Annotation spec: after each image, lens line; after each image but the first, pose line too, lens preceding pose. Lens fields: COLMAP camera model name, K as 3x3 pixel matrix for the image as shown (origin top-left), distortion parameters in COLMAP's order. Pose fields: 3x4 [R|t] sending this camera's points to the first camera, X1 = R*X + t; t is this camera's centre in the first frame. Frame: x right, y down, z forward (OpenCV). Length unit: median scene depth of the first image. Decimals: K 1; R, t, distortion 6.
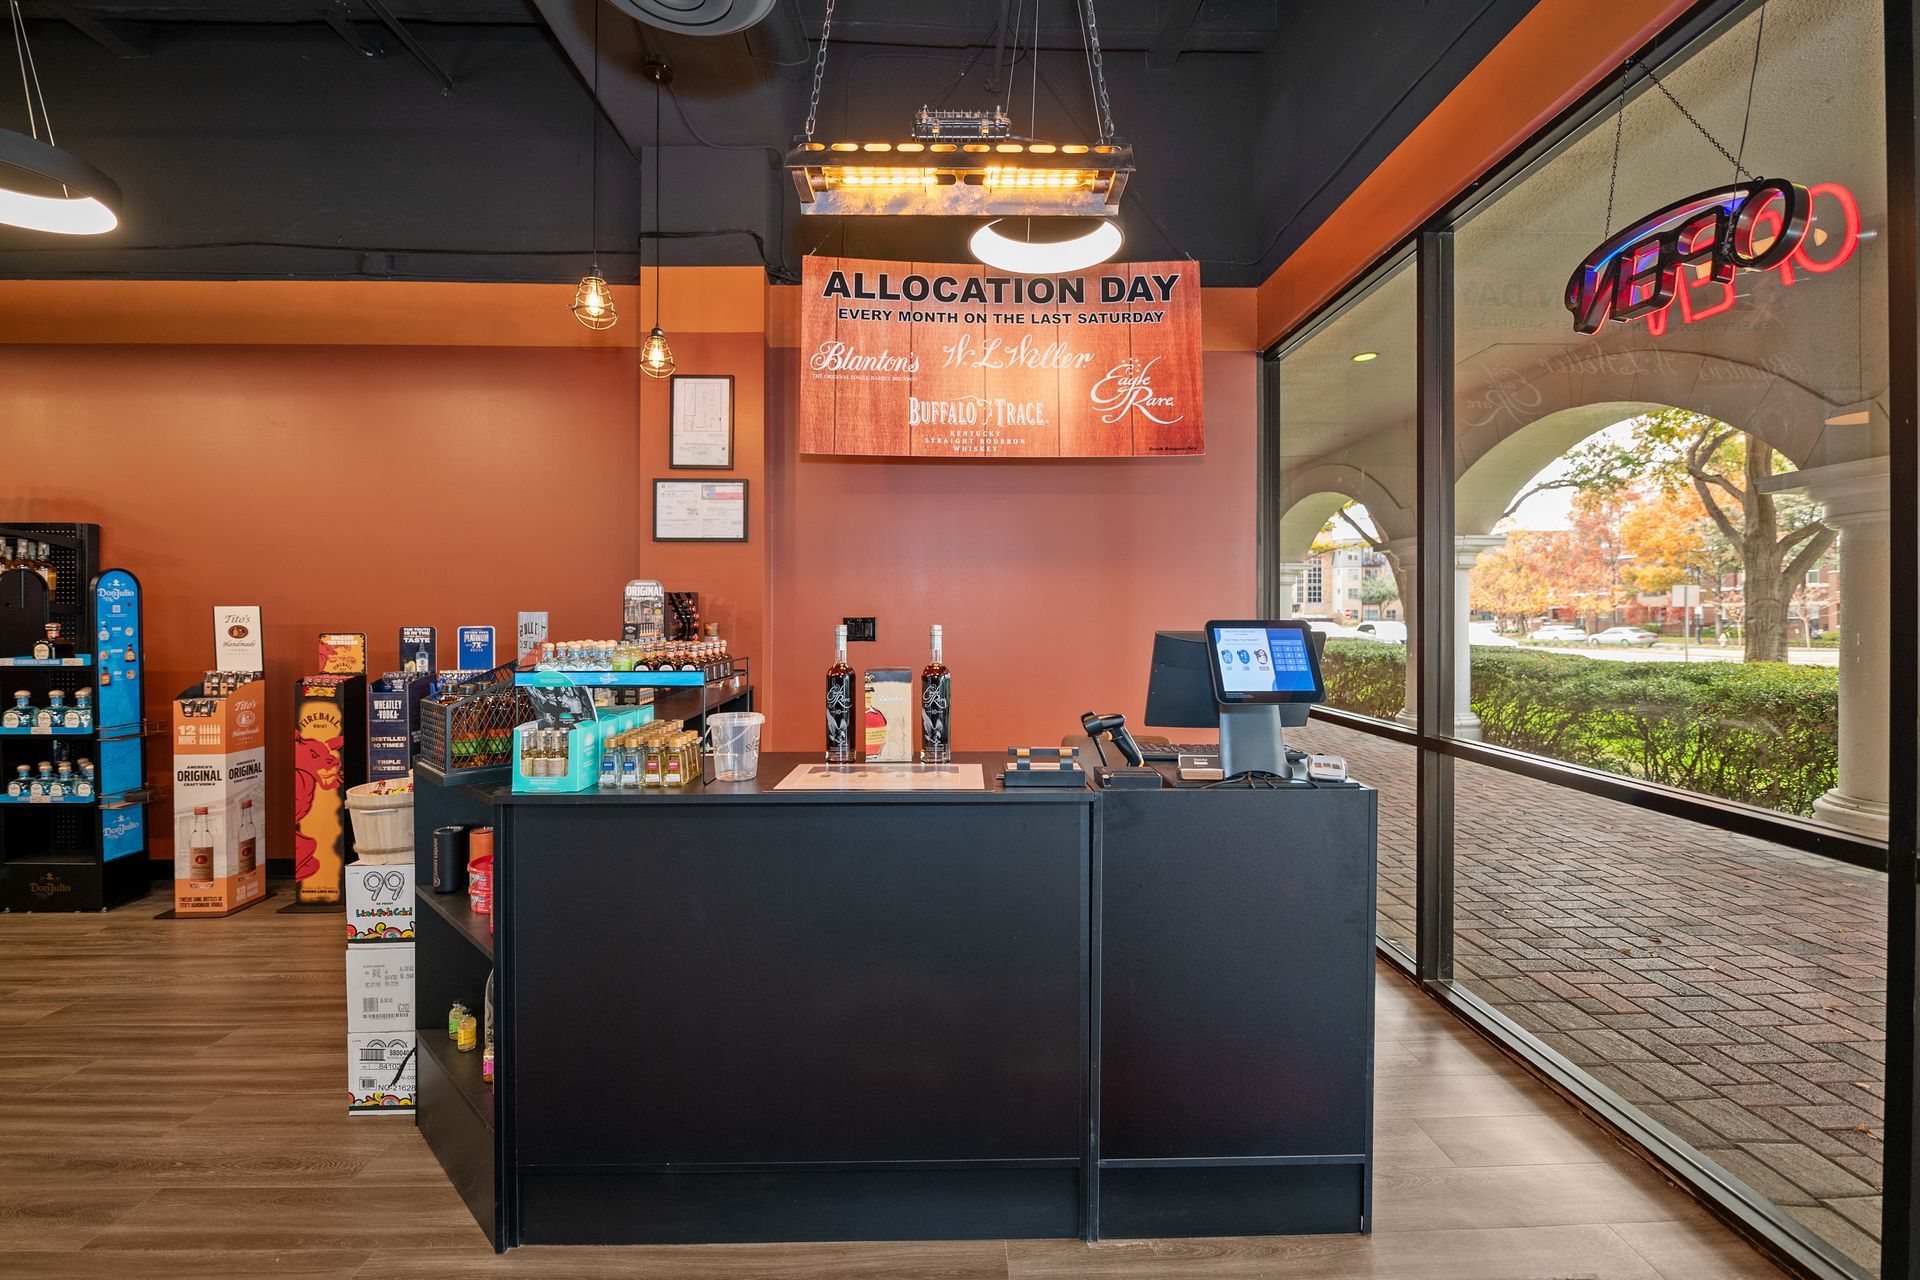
lens RADIAL K [[829.9, 0, 968.2], [0, 829.9, 613.9], [0, 0, 1]] dist [-0.008380, -0.002265]
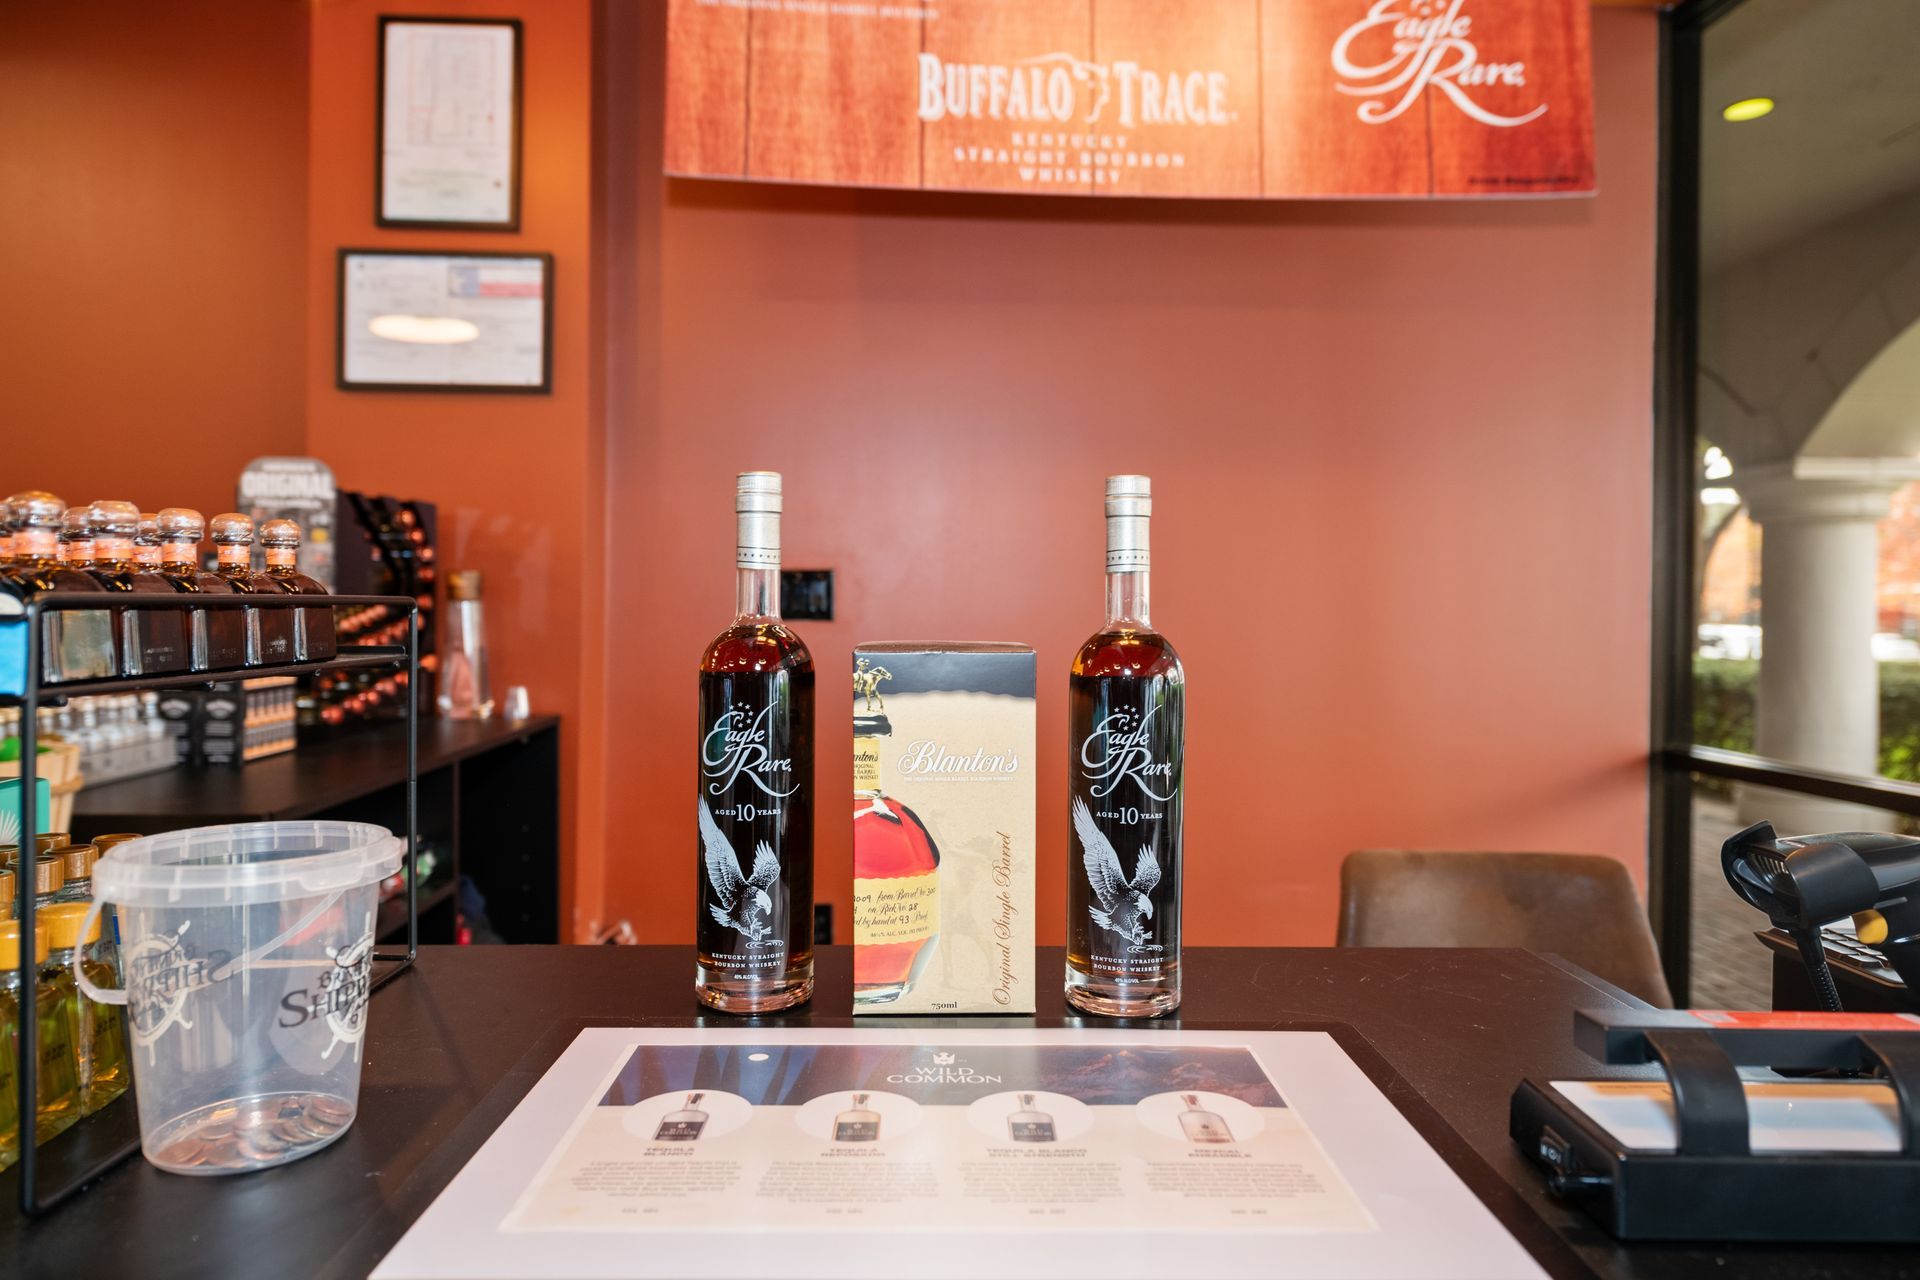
lens RADIAL K [[1269.6, 0, 963.0], [0, 1269.6, 612.6], [0, 0, 1]] dist [0.005671, 0.000459]
pose [[0.999917, 0.009742, 0.008486, -0.063202], [-0.009754, 0.999951, 0.001391, 0.037699], [-0.008472, -0.001474, 0.999963, 0.411589]]
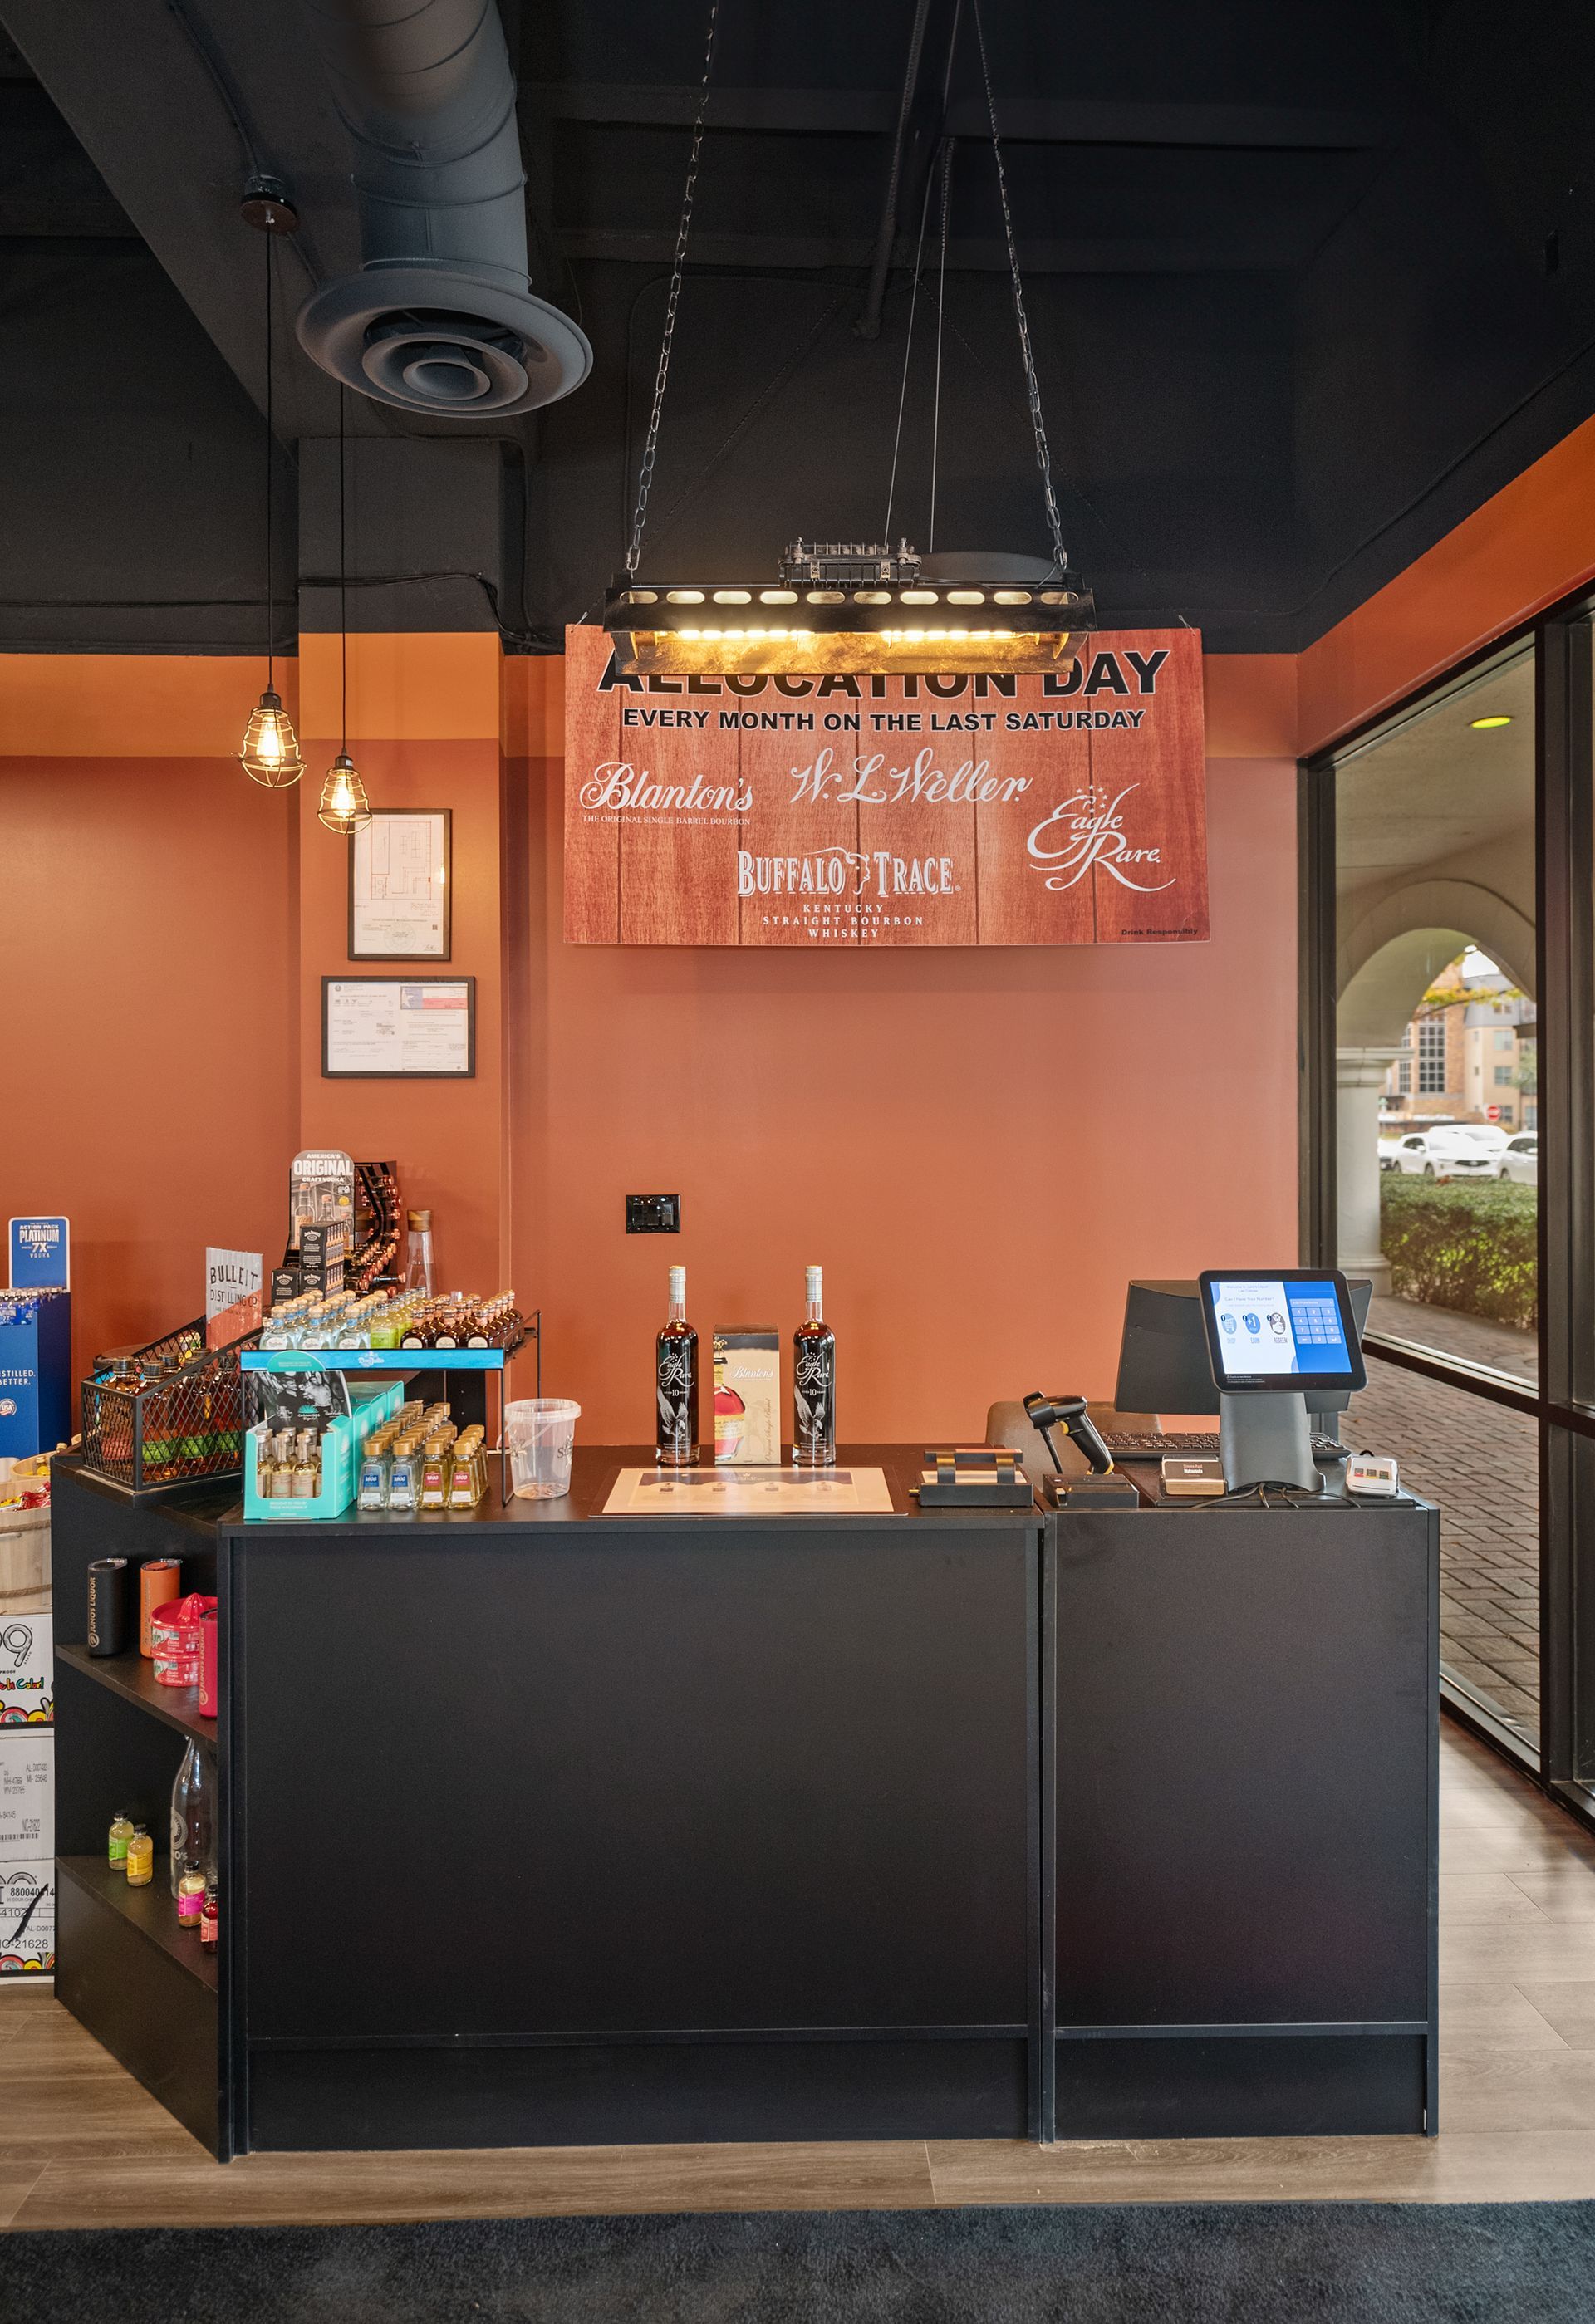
lens RADIAL K [[1532.9, 0, 788.8], [0, 1532.9, 1107.5], [0, 0, 1]] dist [0.003325, -0.001942]
pose [[0.999990, -0.004111, -0.001669, -0.038587], [0.004104, 0.999983, -0.004098, -0.077581], [0.001685, 0.004091, 0.999990, -0.194179]]
